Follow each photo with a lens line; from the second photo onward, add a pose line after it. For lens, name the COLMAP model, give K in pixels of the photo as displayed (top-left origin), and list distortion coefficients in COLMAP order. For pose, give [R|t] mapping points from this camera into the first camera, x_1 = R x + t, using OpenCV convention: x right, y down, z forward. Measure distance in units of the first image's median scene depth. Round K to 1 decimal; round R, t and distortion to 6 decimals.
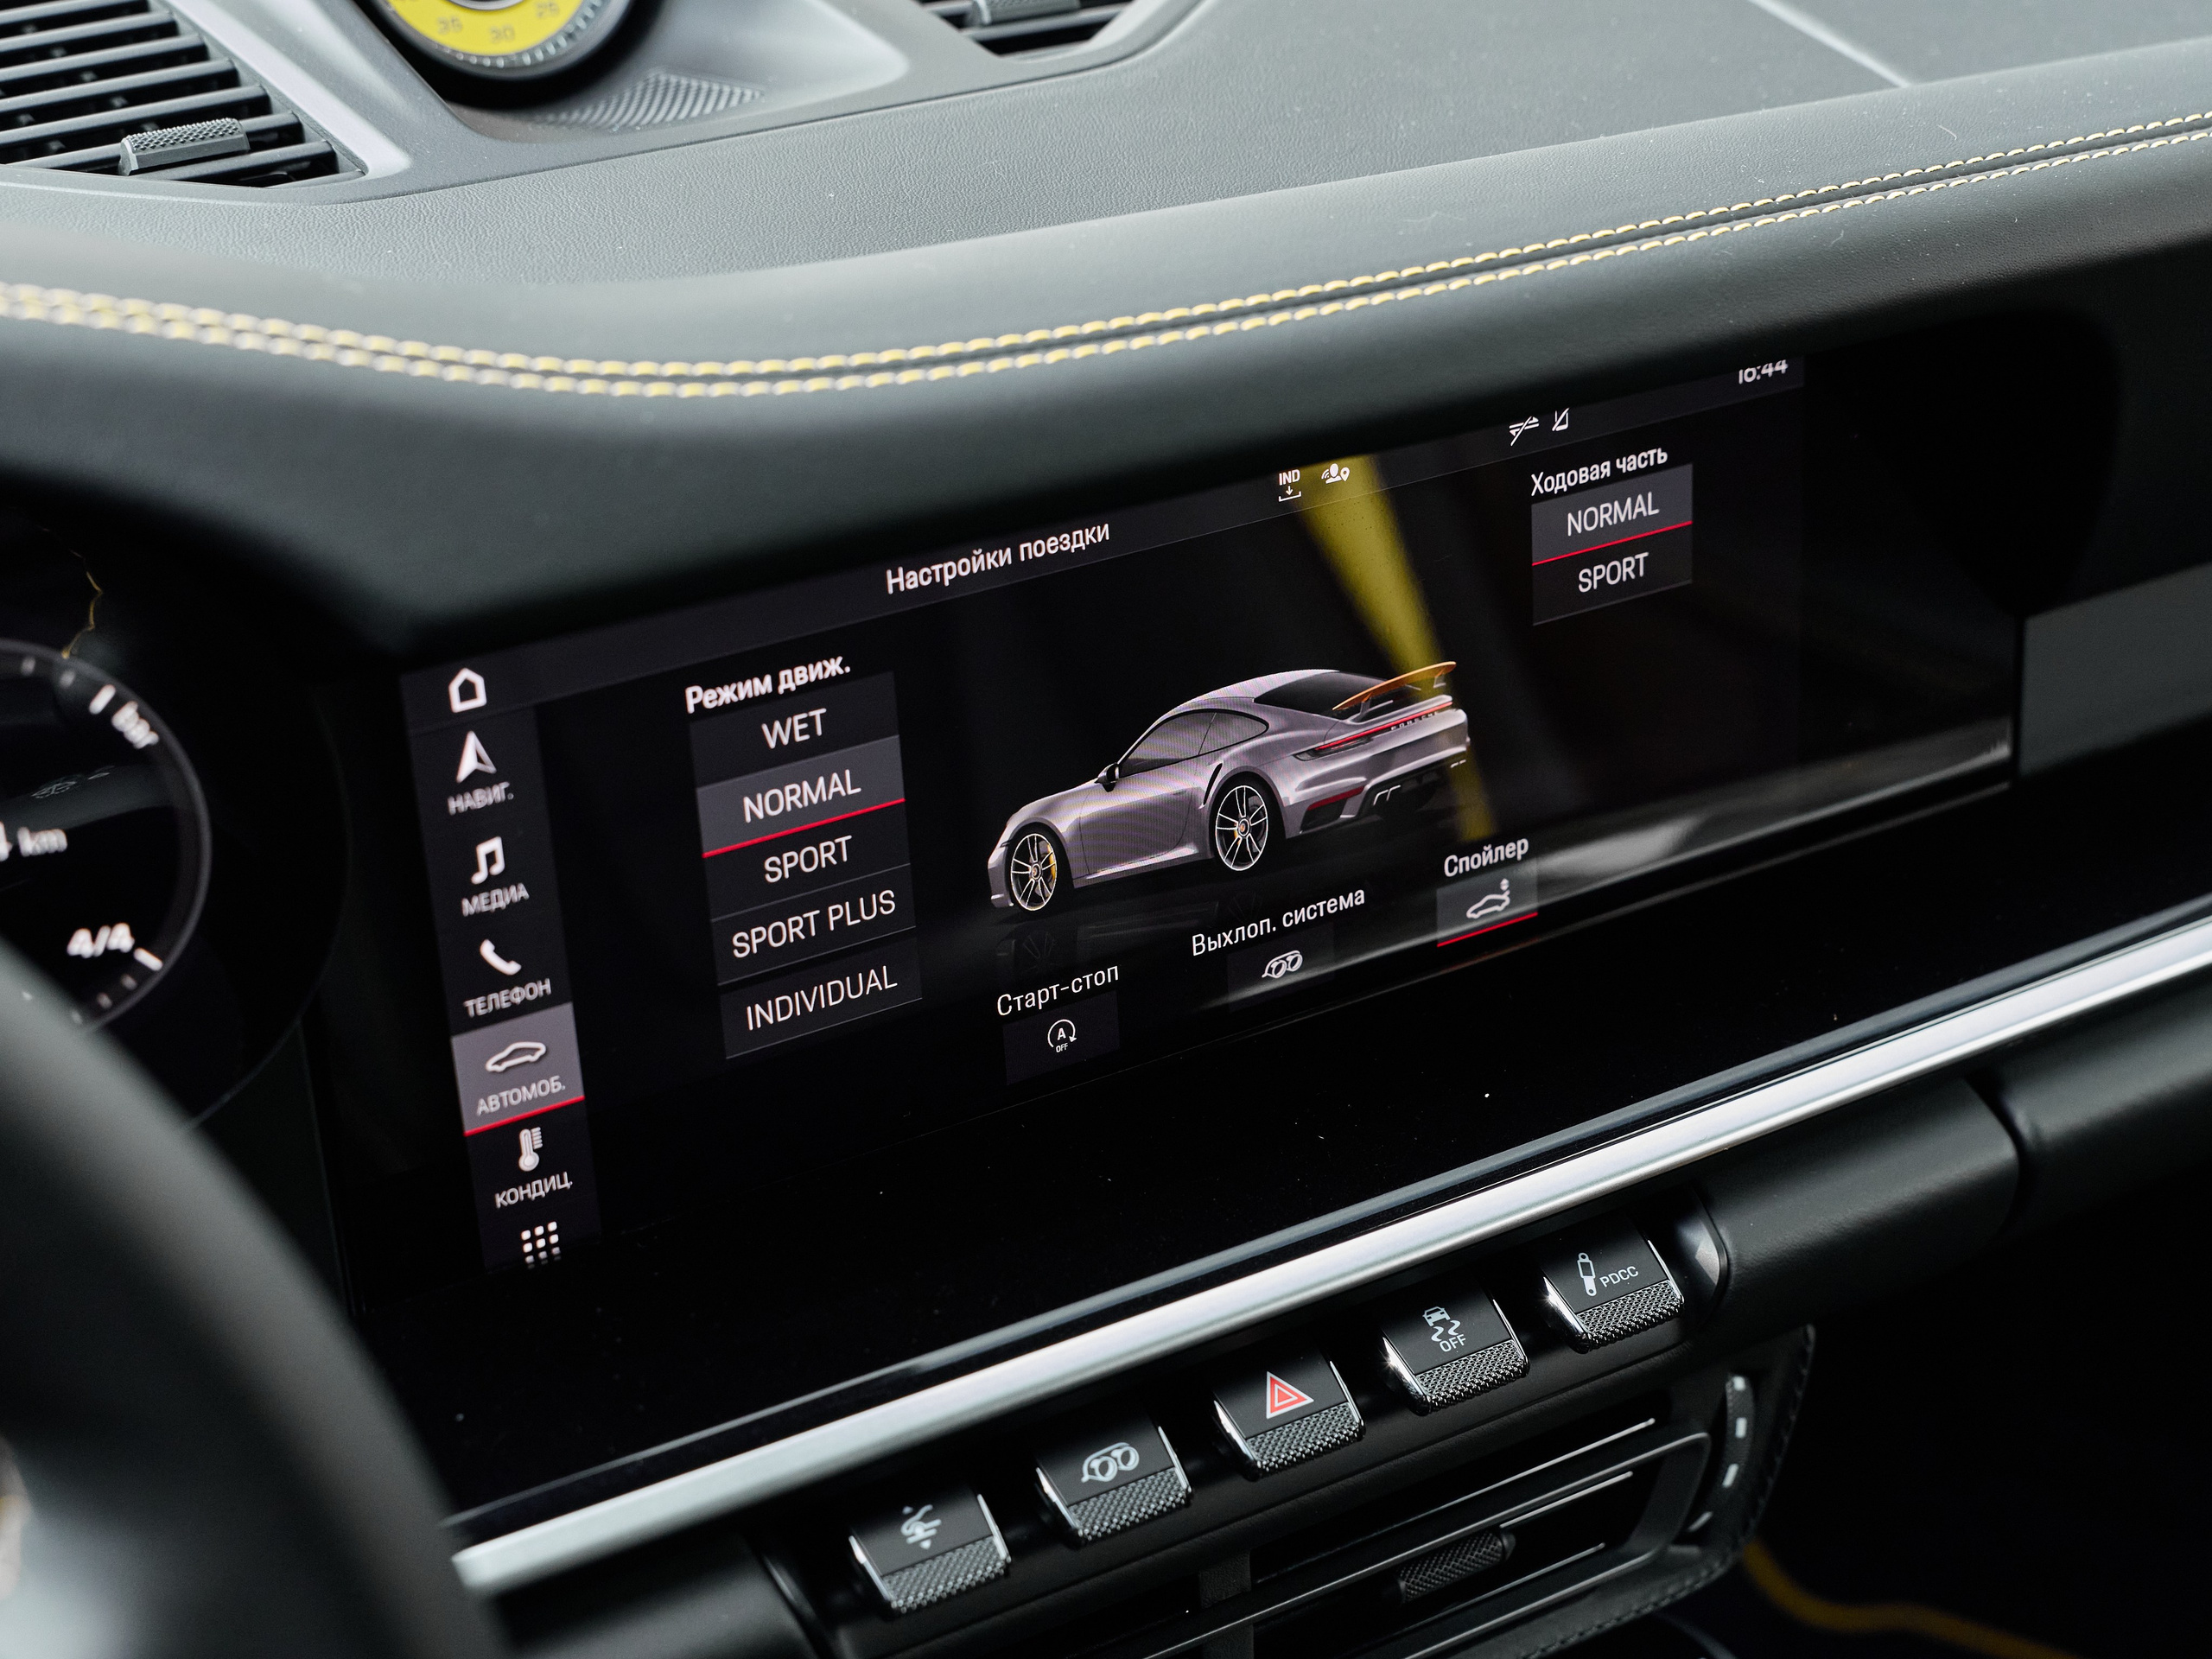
lens RADIAL K [[3786.6, 0, 1106.1], [0, 3786.6, 822.9], [0, 0, 1]] dist [0.019697, 0.000000]
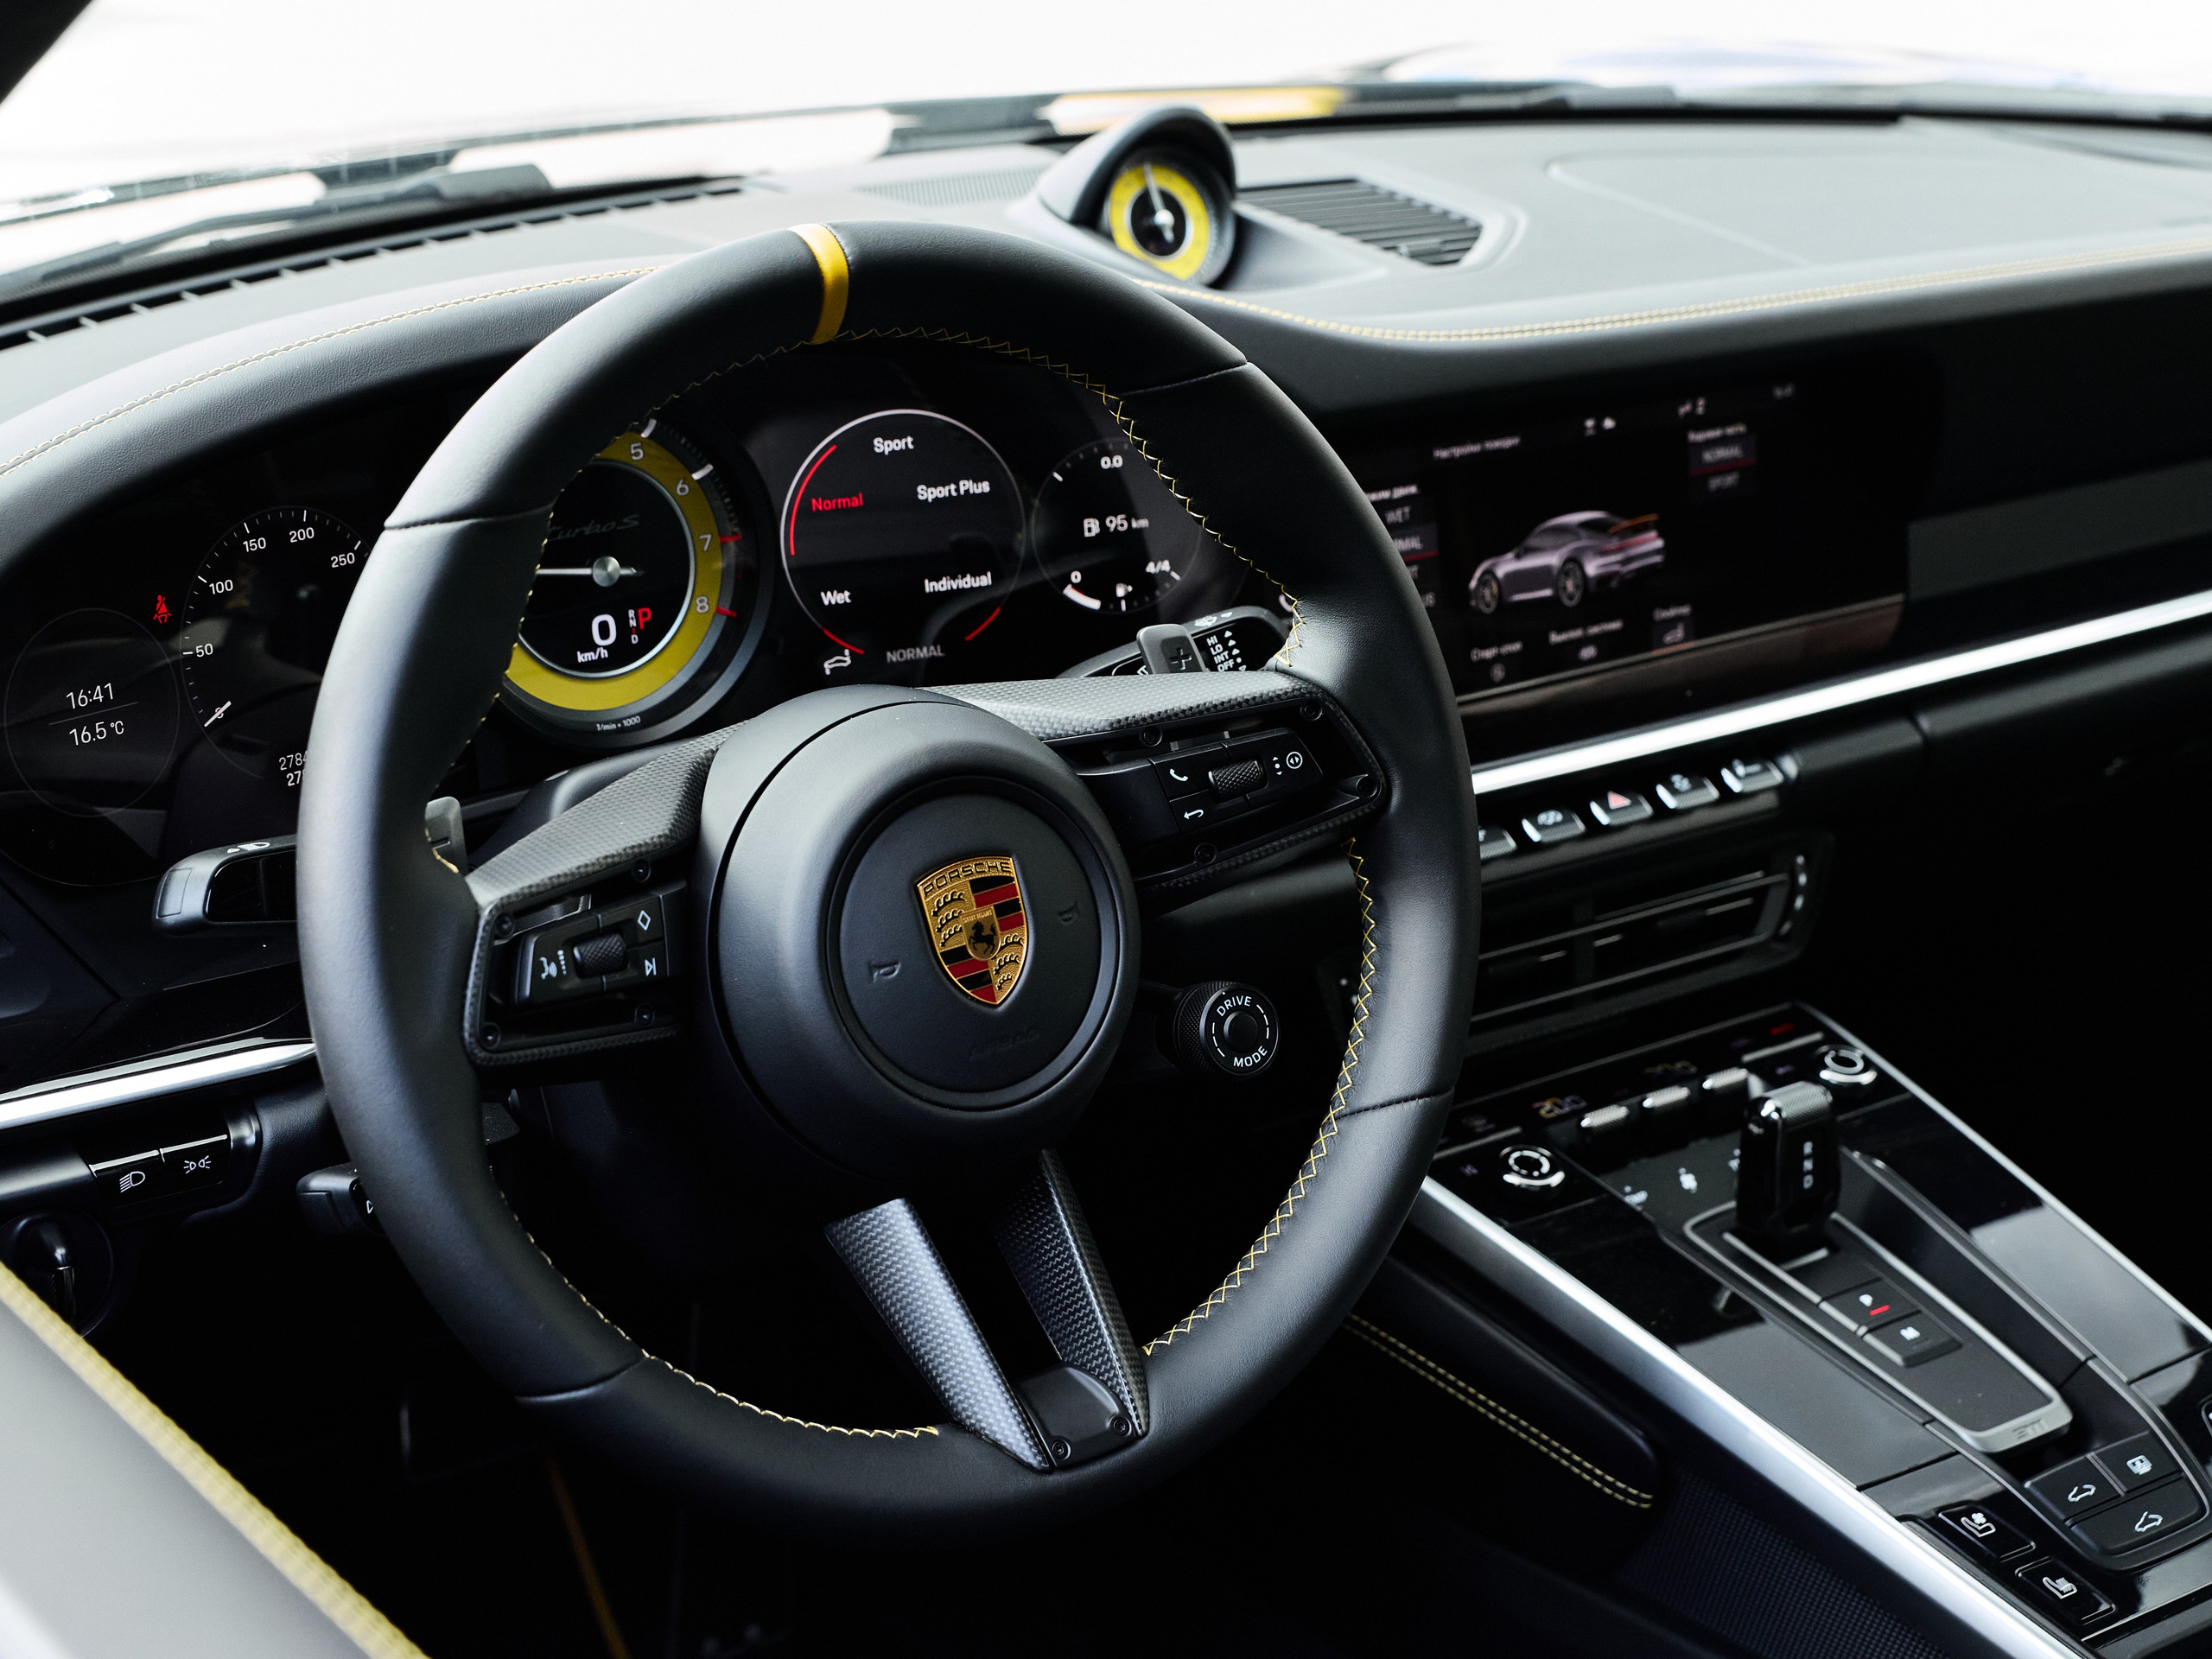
lens RADIAL K [[3697.4, 0, 1101.2], [0, 3697.4, 830.3], [0, 0, 1]] dist [-0.012602, 0.000000]
pose [[0.998644, -0.025123, 0.045589, -0.354092], [0.031781, 0.987903, -0.151782, 0.480649], [-0.041224, 0.153025, 0.987362, -1.150364]]
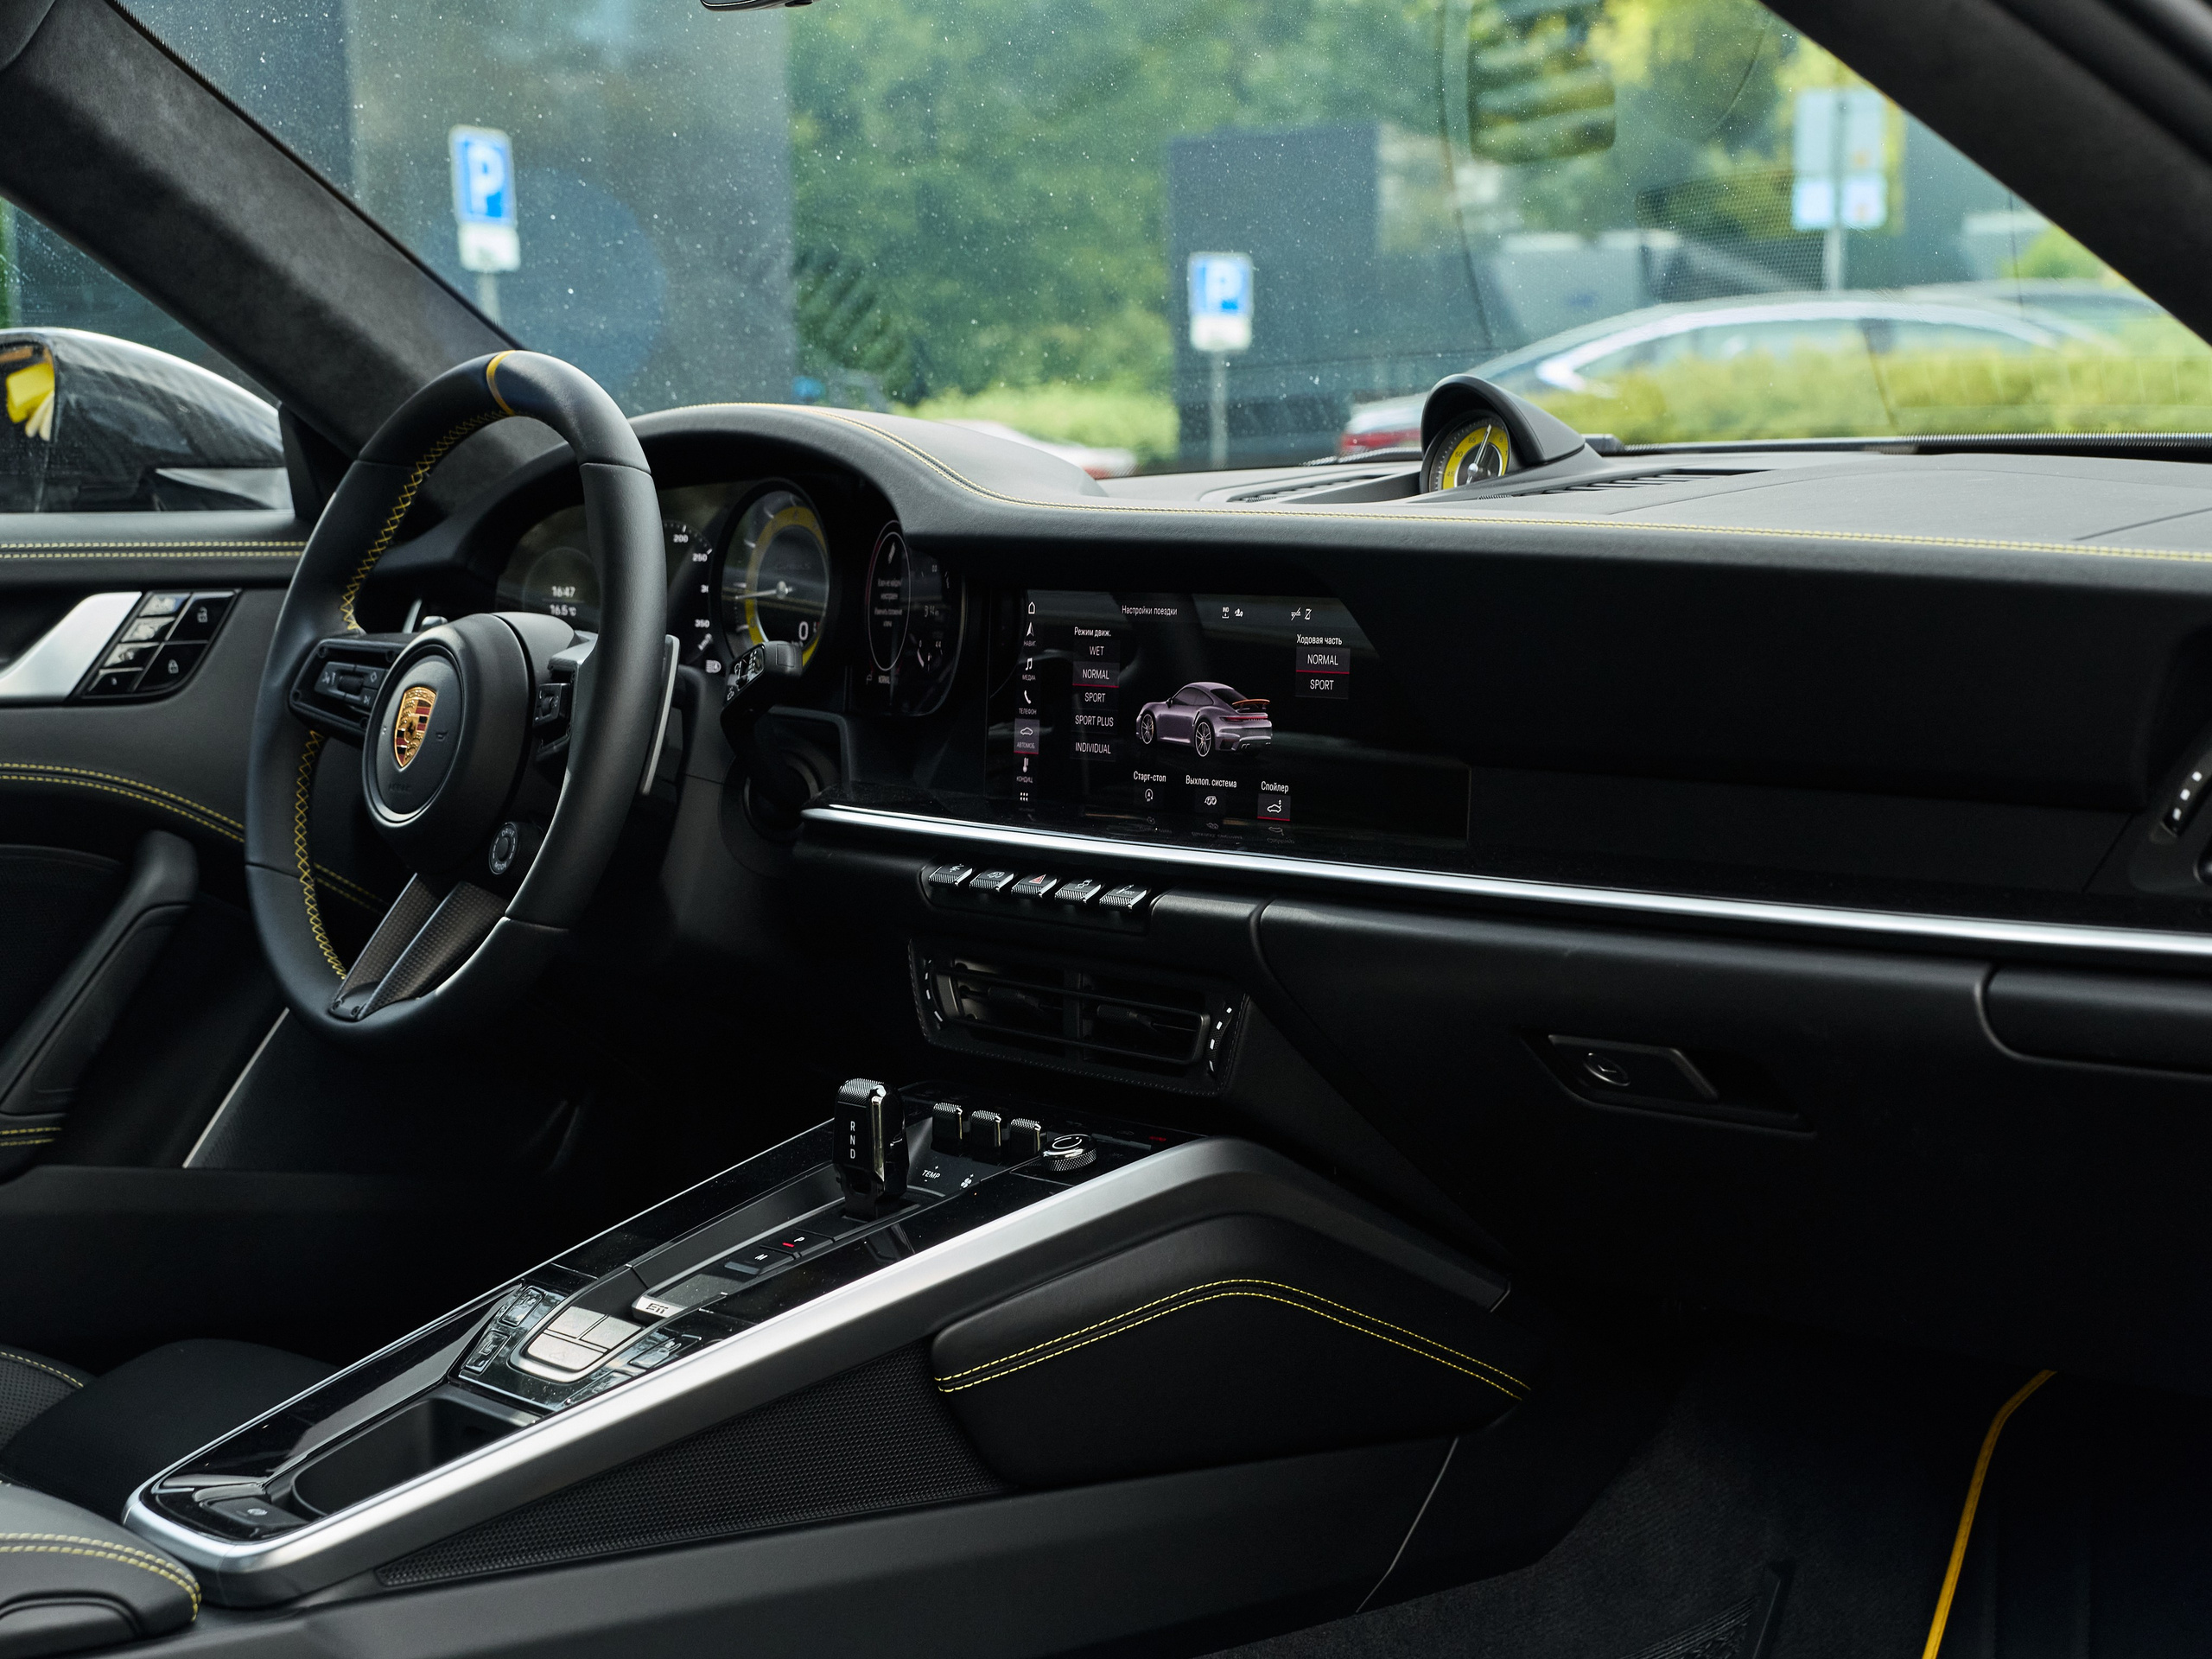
lens RADIAL K [[3697.4, 0, 1104.1], [0, 3697.4, 829.4], [0, 0, 1]] dist [-0.012602, 0.000000]
pose [[0.119820, 0.111793, -0.986481, 2.717605], [-0.424477, 0.904007, 0.050889, -0.046081], [0.897475, 0.412641, 0.155772, 0.569551]]
